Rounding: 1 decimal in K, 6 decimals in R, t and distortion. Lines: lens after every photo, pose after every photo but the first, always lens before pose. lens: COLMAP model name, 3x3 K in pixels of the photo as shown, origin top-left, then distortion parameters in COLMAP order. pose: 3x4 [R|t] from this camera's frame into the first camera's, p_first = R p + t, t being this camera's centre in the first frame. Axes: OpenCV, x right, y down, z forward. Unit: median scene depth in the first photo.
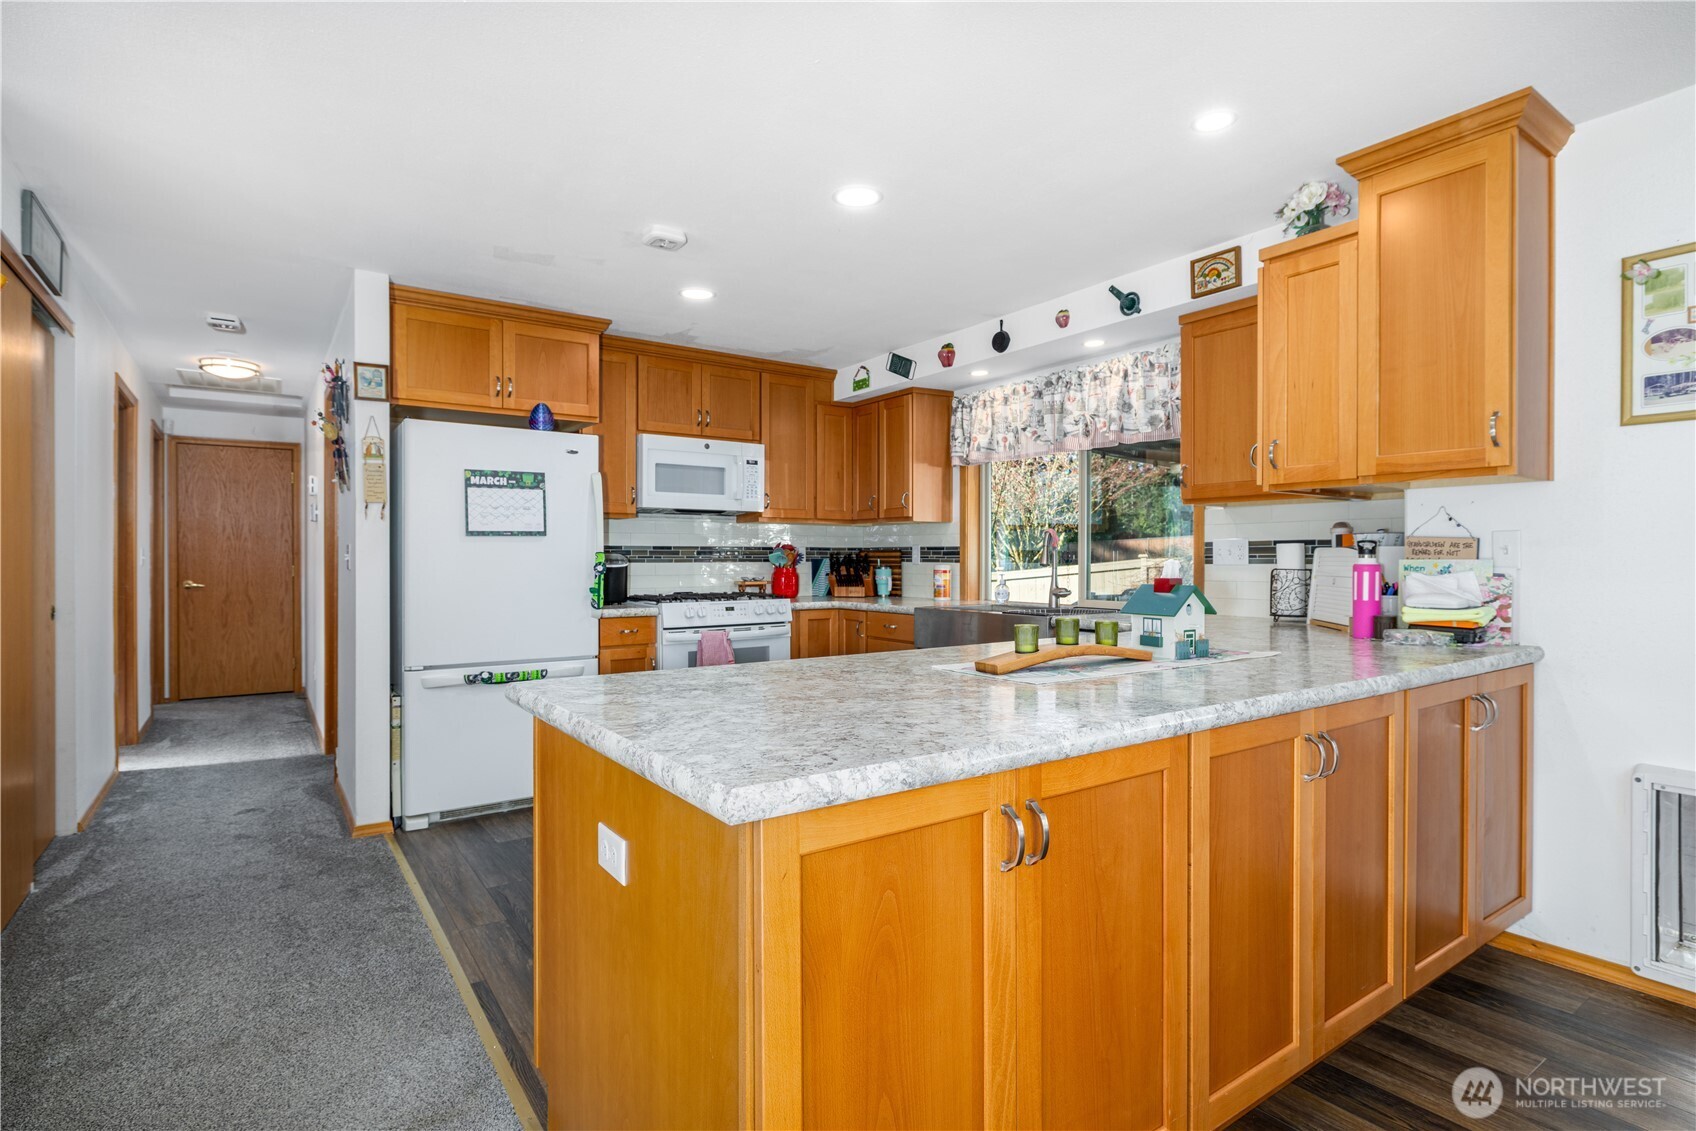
lens RADIAL K [[860.2, 0, 842.5], [0, 860.2, 565.6], [0, 0, 1]] dist [0.000409, -0.000514]
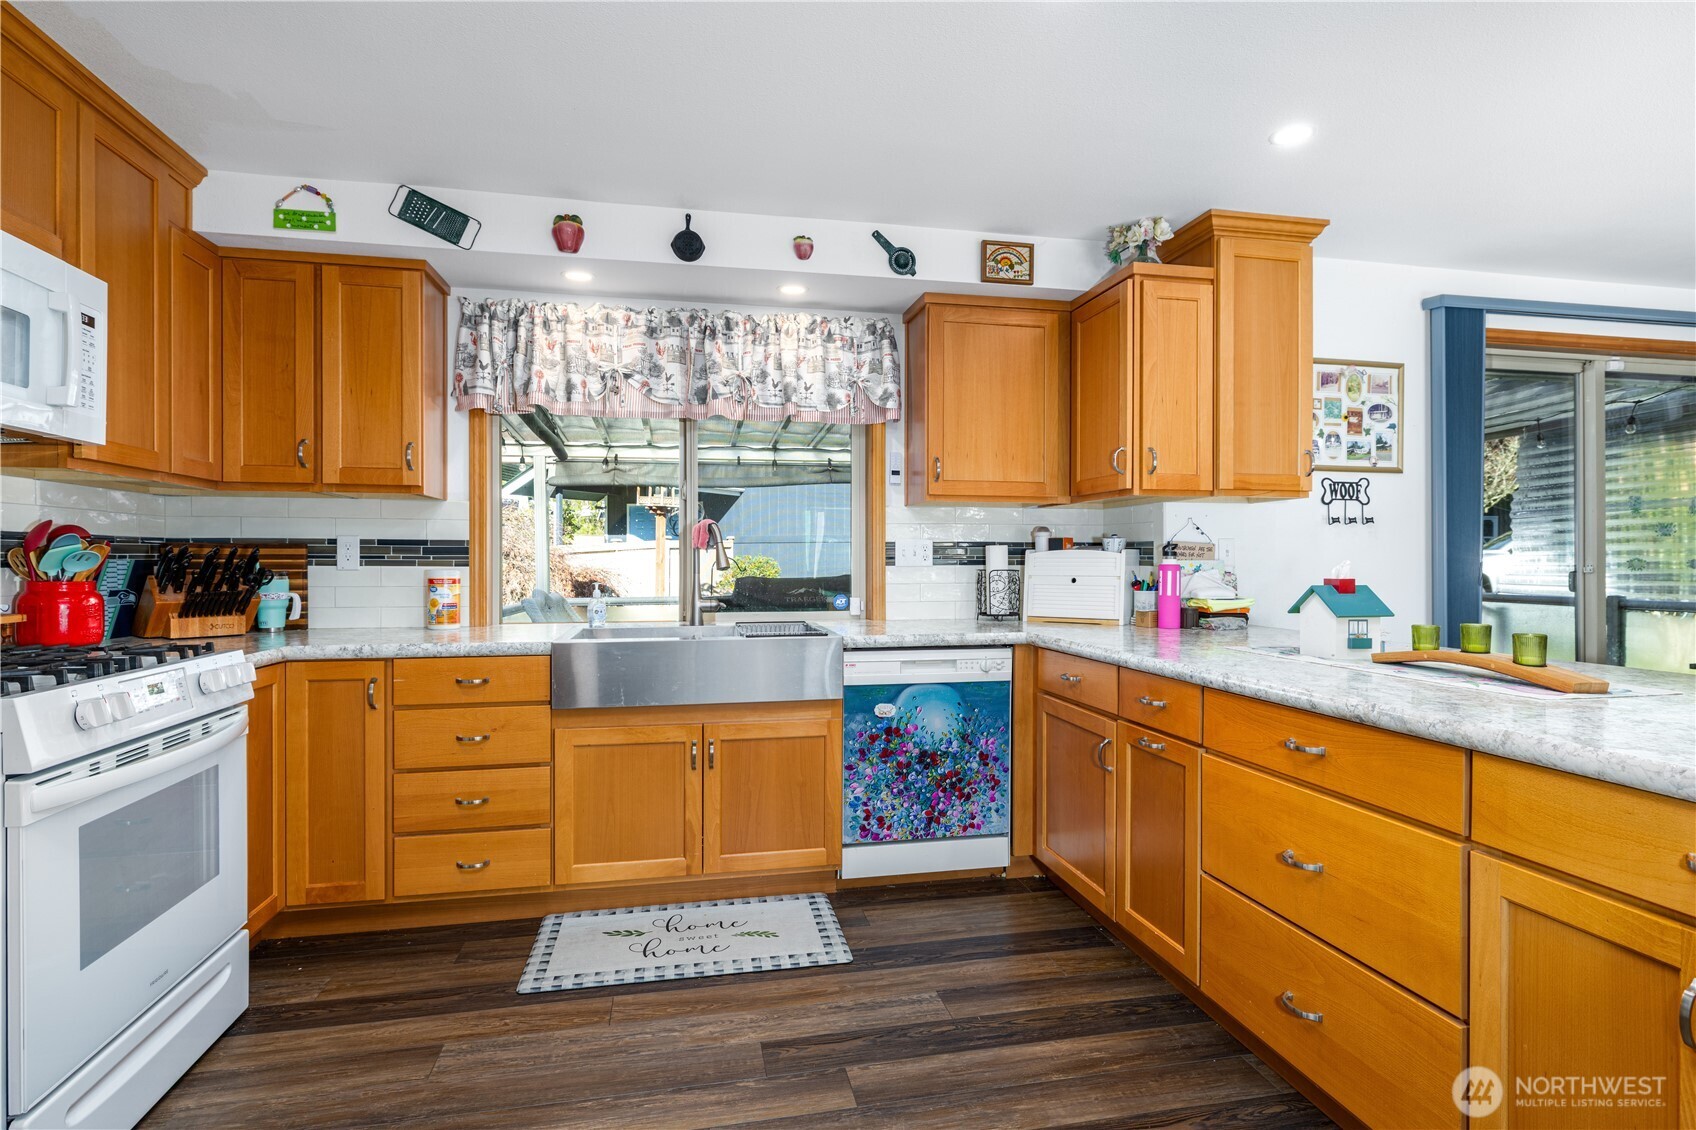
lens RADIAL K [[860.2, 0, 846.3], [0, 860.2, 562.6], [0, 0, 1]] dist [0.000409, -0.000514]
pose [[0.379390, -0.003378, 0.925231, -0.516928], [0.007179, 0.999974, 0.000707, -0.007097], [-0.925209, 0.006374, 0.379404, 0.791525]]
